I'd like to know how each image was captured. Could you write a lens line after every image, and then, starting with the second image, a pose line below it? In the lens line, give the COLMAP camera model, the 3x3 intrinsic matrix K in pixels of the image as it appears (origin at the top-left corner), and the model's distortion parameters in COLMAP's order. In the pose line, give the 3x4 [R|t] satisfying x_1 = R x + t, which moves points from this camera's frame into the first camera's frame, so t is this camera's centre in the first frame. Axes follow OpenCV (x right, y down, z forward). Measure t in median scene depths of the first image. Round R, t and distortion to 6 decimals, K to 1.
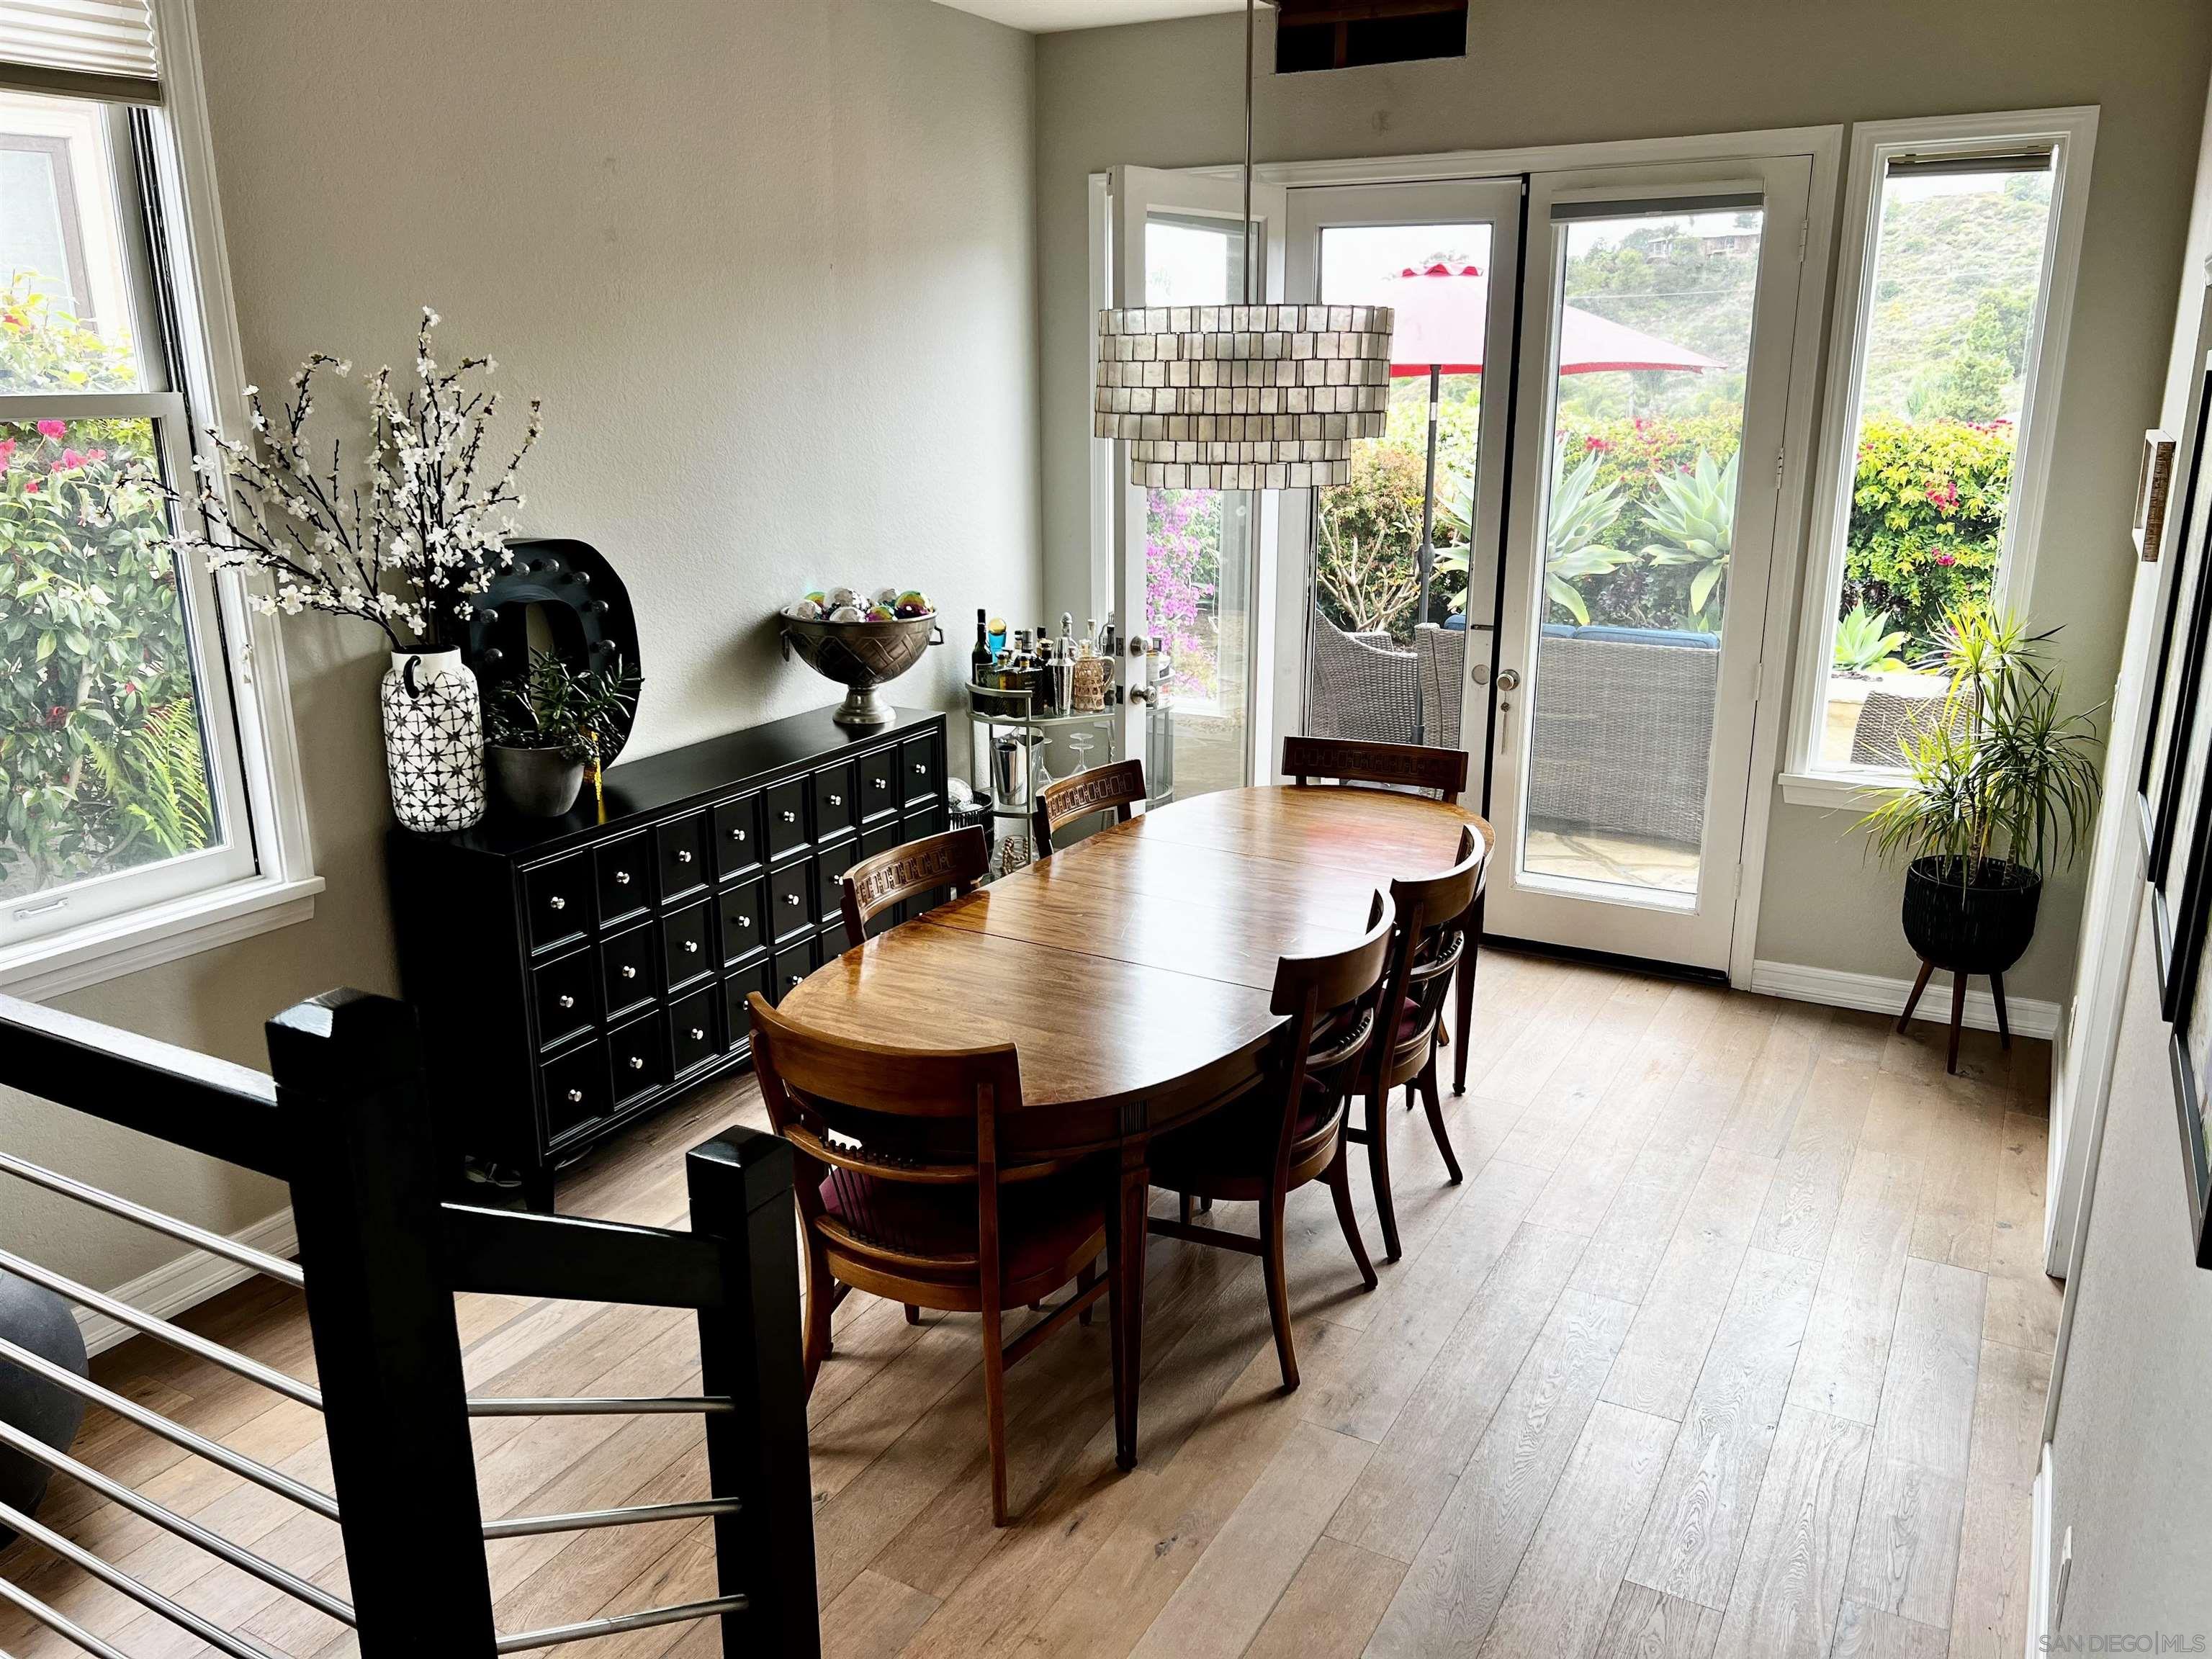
lens RADIAL K [[1711.4, 0, 1106.0], [0, 1711.4, 829.5], [0, 0, 1]] dist [-0.053877, -0.000968]
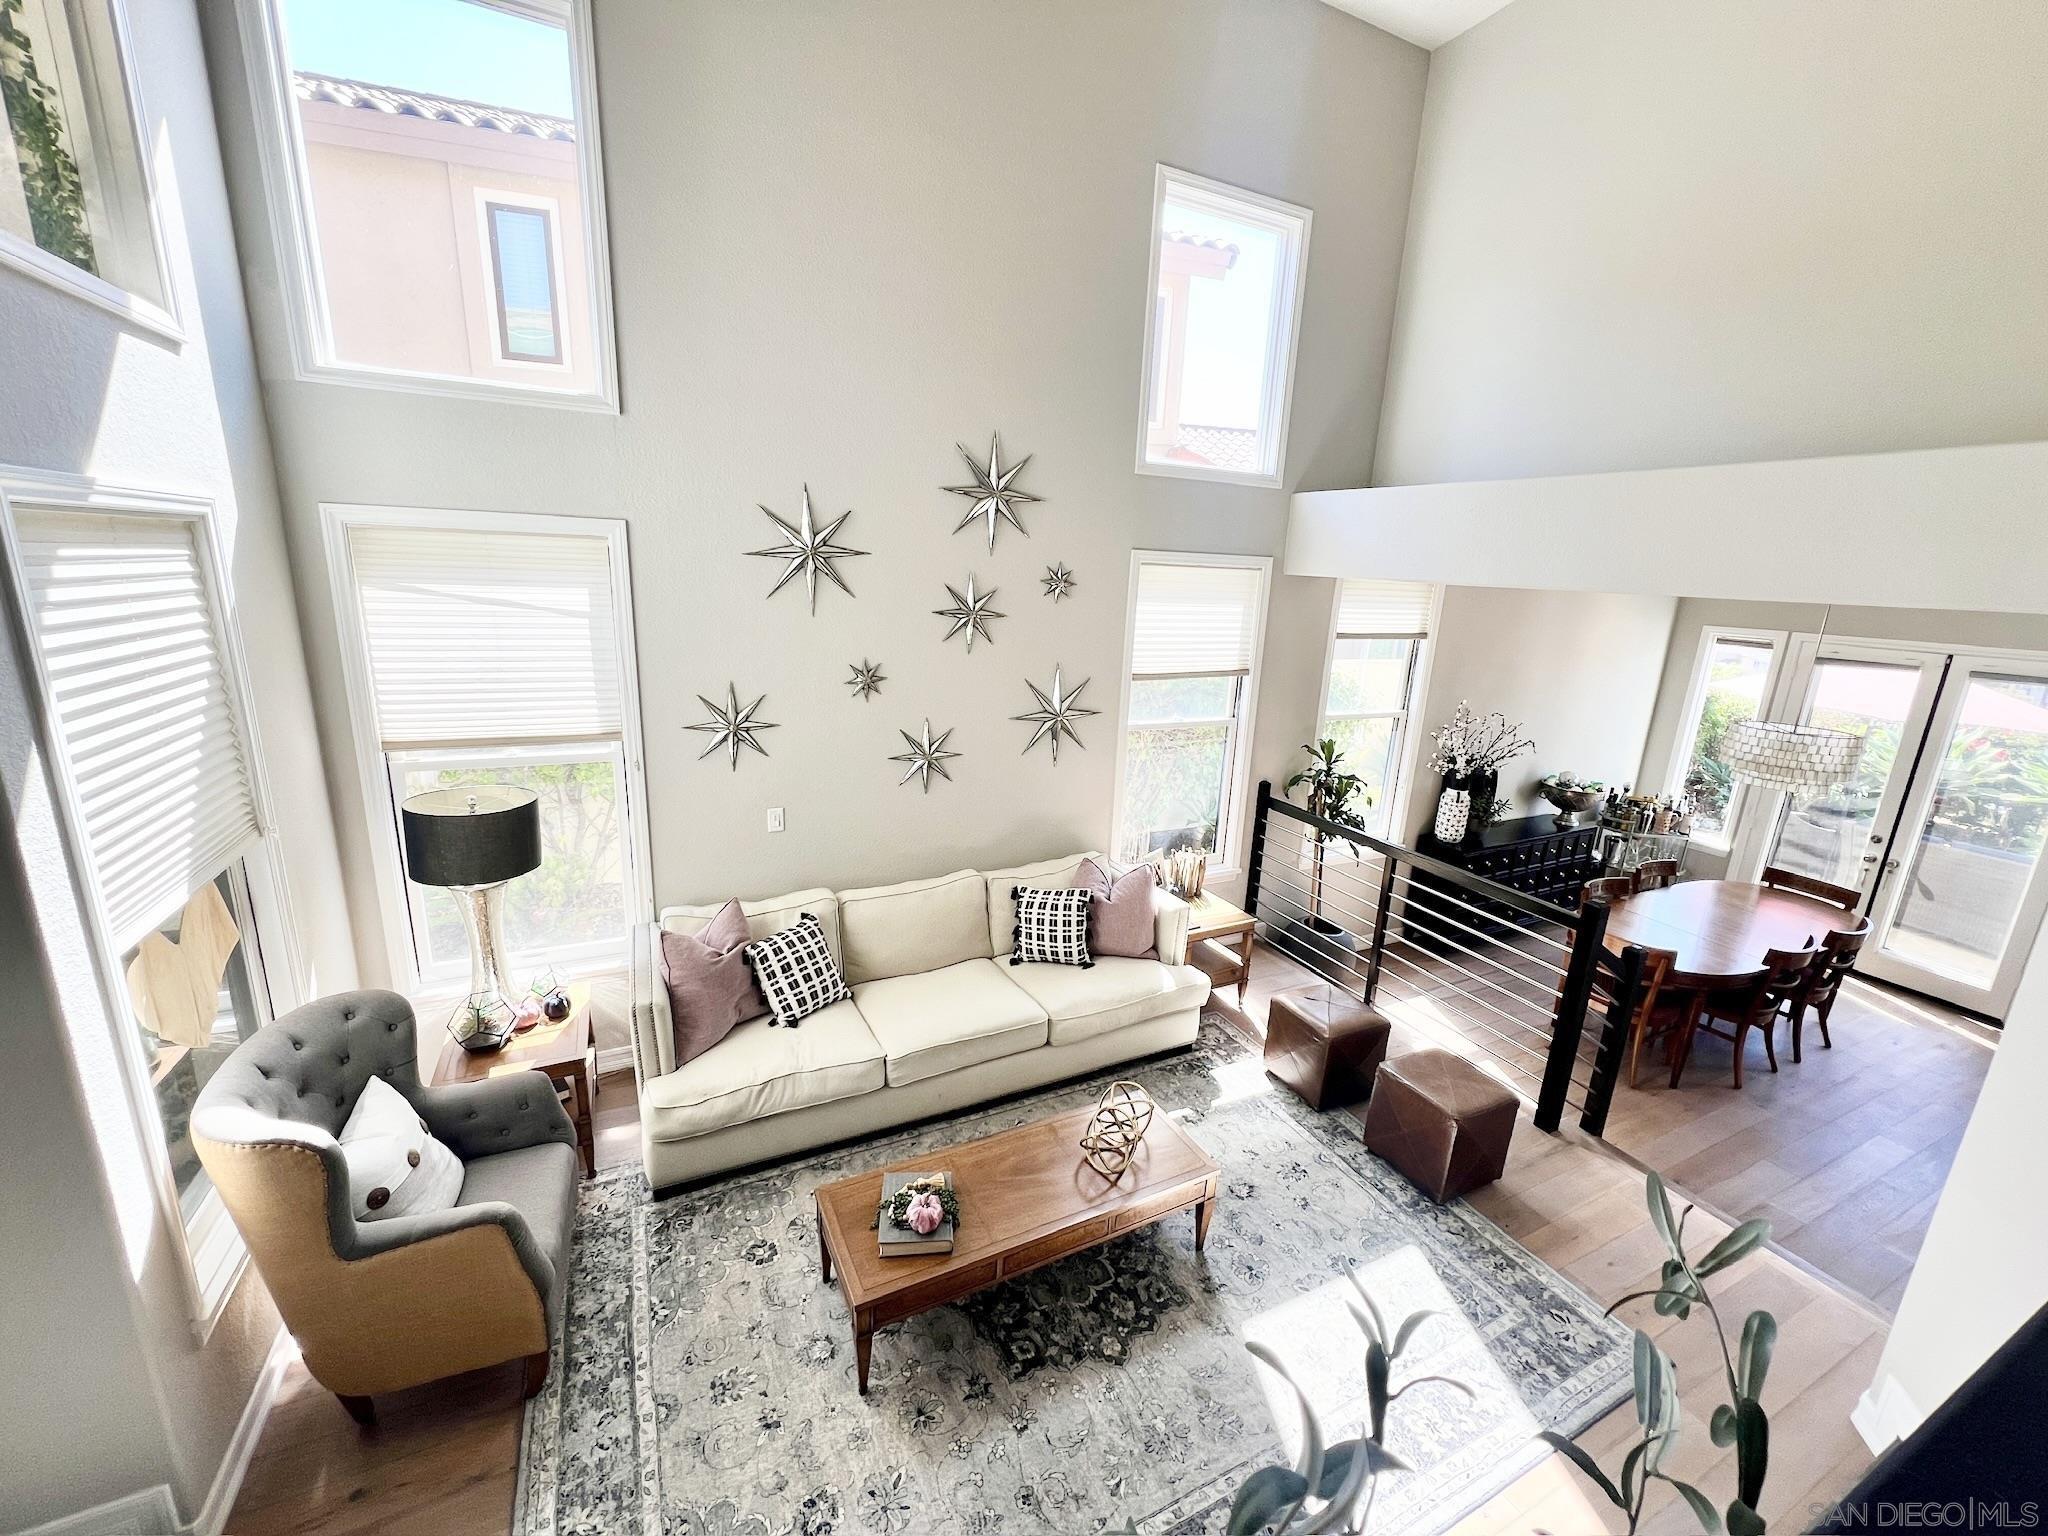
lens RADIAL K [[805.9, 0, 1024.0], [0, 805.9, 768.0], [0, 0, 1]] dist [0.000735, 0.000090]
pose [[0.817753, 0.176515, -0.547835, -0.206664], [-0.195594, 0.980393, 0.023924, -0.013247], [0.541316, 0.087589, 0.836245, -0.785745]]
